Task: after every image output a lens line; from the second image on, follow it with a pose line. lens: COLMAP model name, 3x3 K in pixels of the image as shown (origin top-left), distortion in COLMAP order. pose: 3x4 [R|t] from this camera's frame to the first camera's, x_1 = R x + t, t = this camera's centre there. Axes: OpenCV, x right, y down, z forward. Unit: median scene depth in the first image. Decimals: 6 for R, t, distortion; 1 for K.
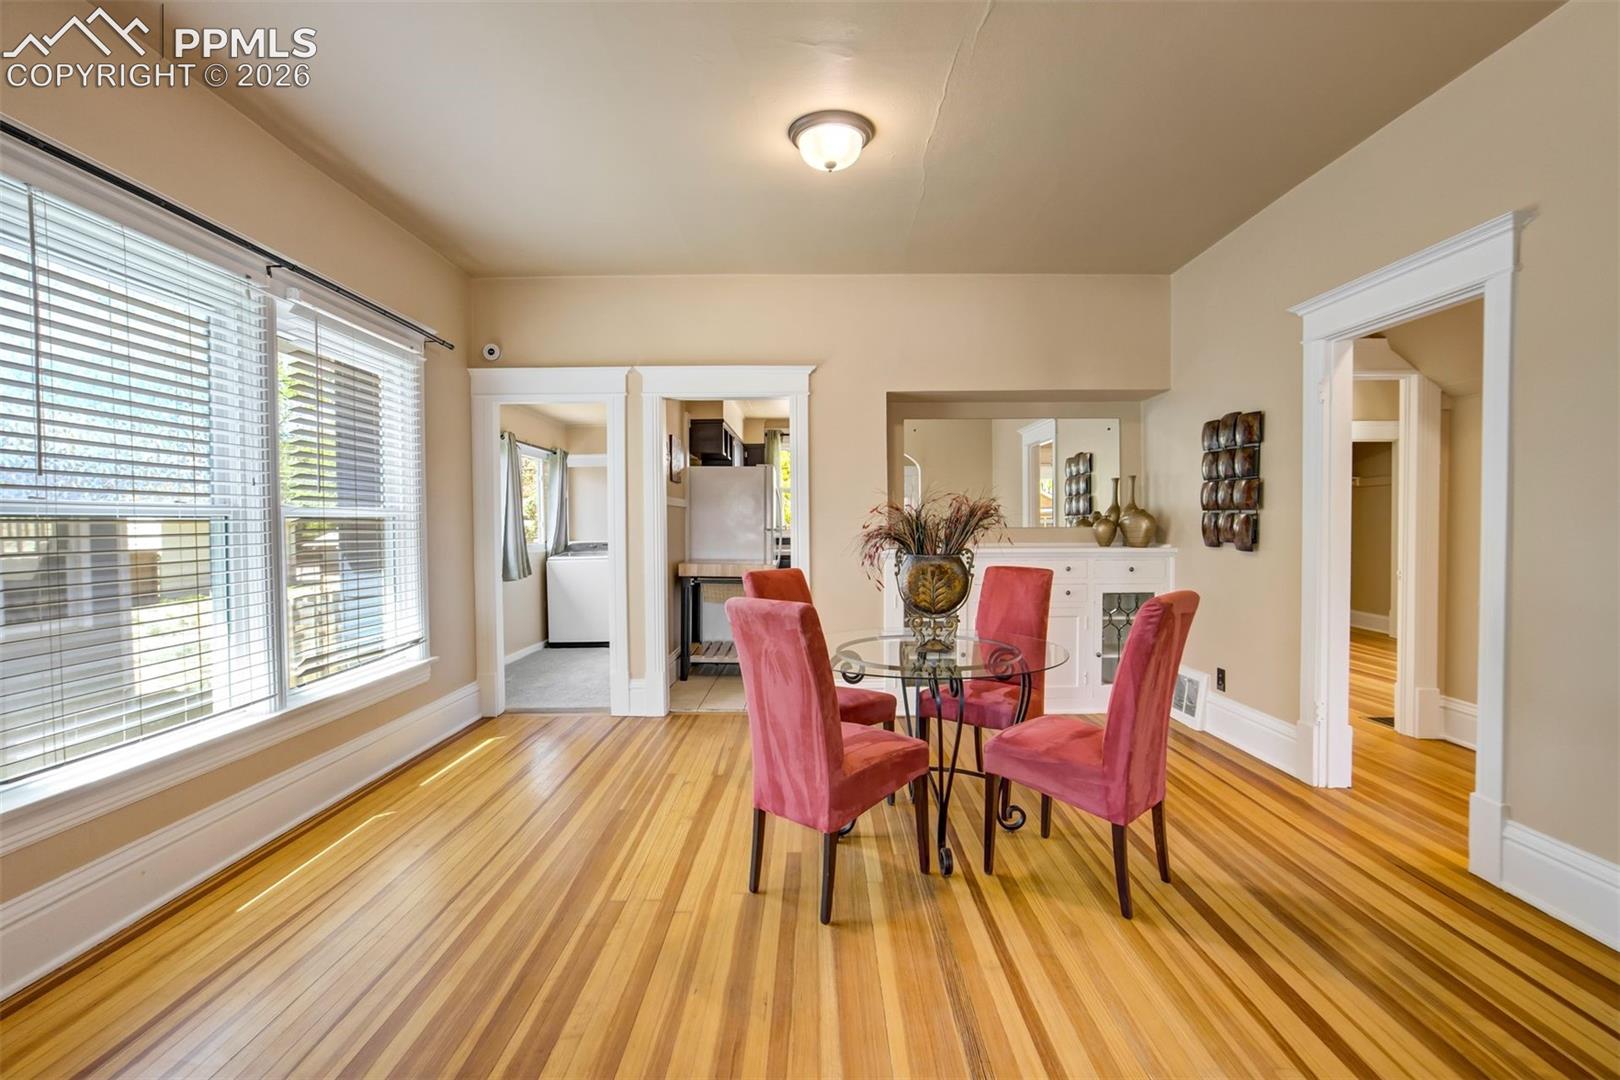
lens RADIAL K [[759.3, 0, 807.1], [0, 759.3, 541.1], [0, 0, 1]] dist [-0.039672, 0.021543]
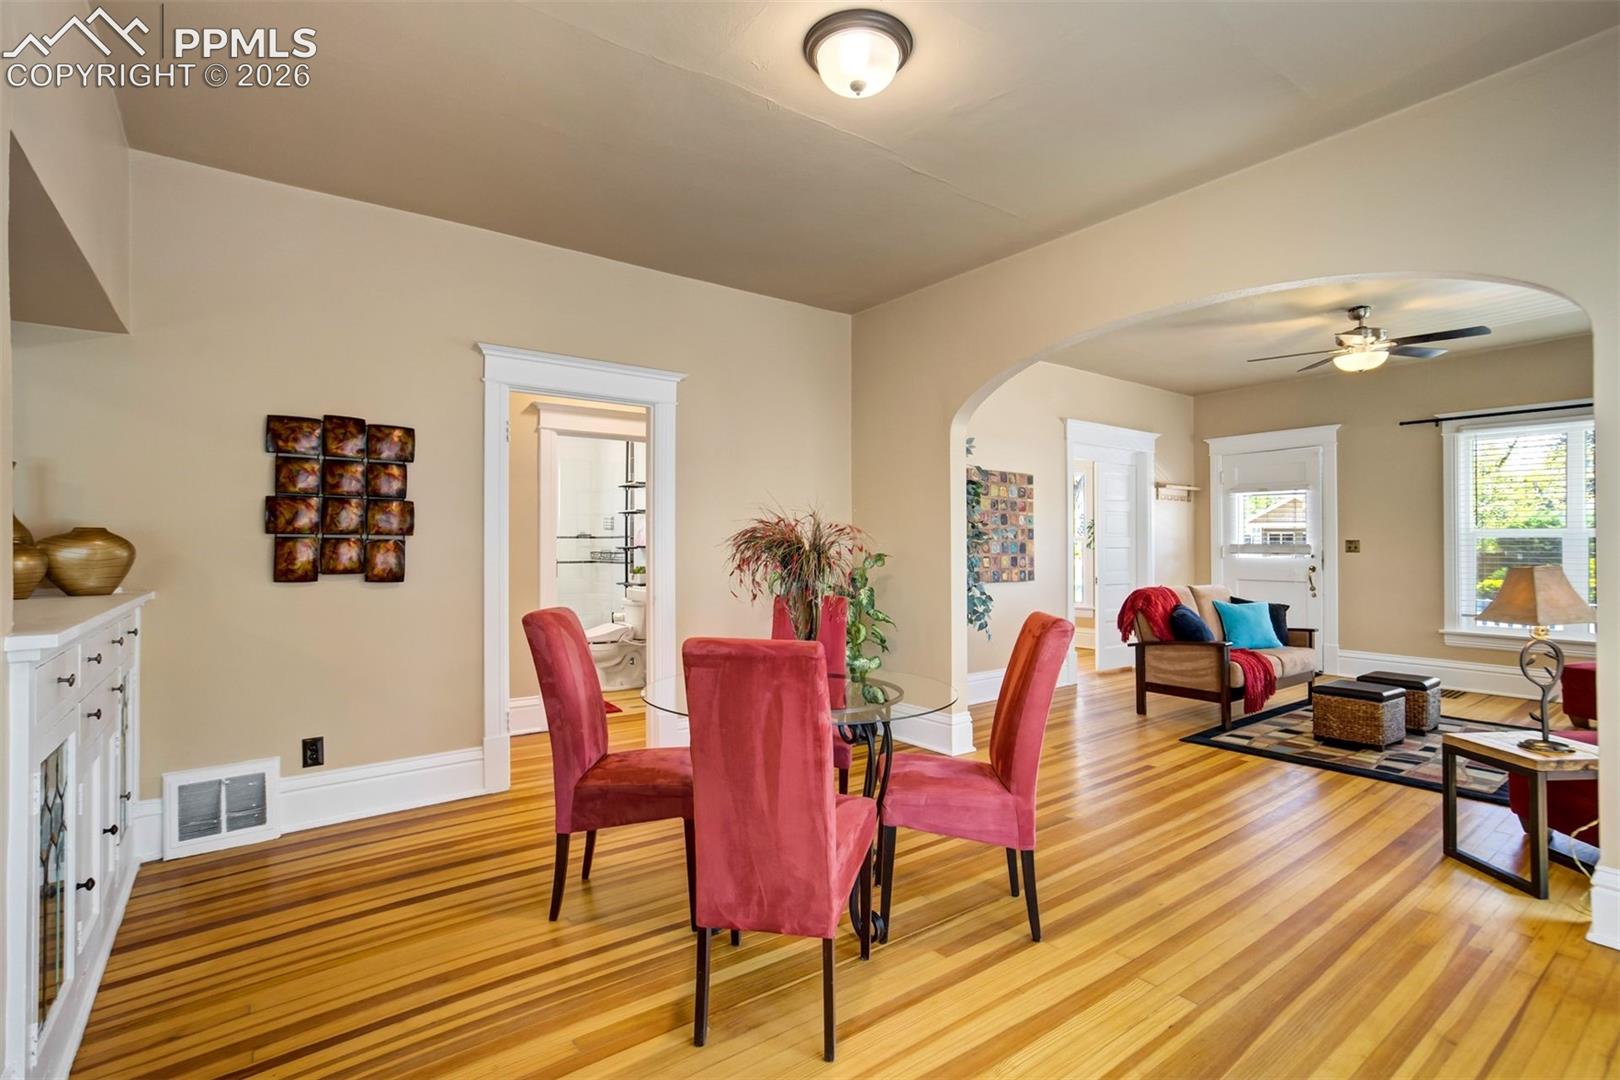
lens RADIAL K [[759.3, 0, 812.2], [0, 759.3, 537.8], [0, 0, 1]] dist [-0.039672, 0.021543]
pose [[-0.606894, 0.018164, 0.794575, -0.401186], [0.028948, 0.999581, -0.000740, -0.022598], [-0.794255, 0.022553, -0.607166, 1.101016]]
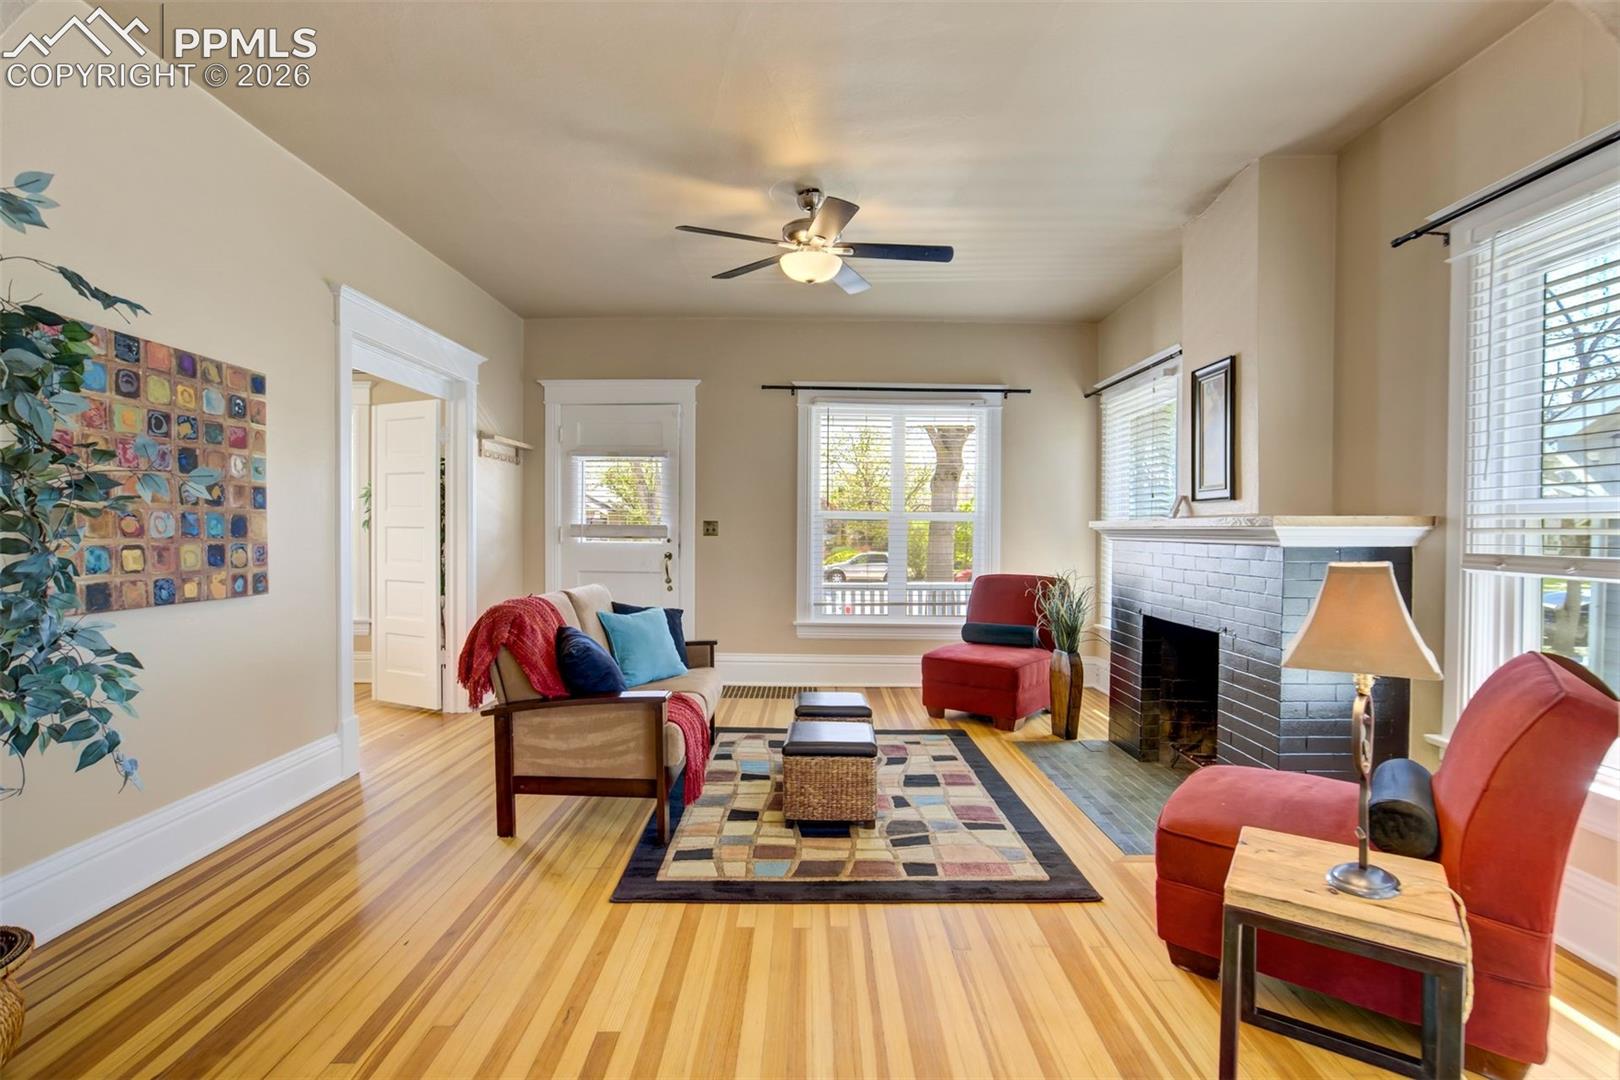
lens RADIAL K [[759.3, 0, 806.7], [0, 759.3, 544.2], [0, 0, 1]] dist [-0.039672, 0.021543]
pose [[-0.999997, 0.001508, -0.001852, 0.018835], [0.001420, 0.998925, 0.046344, -0.005705], [0.001920, 0.046342, -0.998924, 0.545407]]
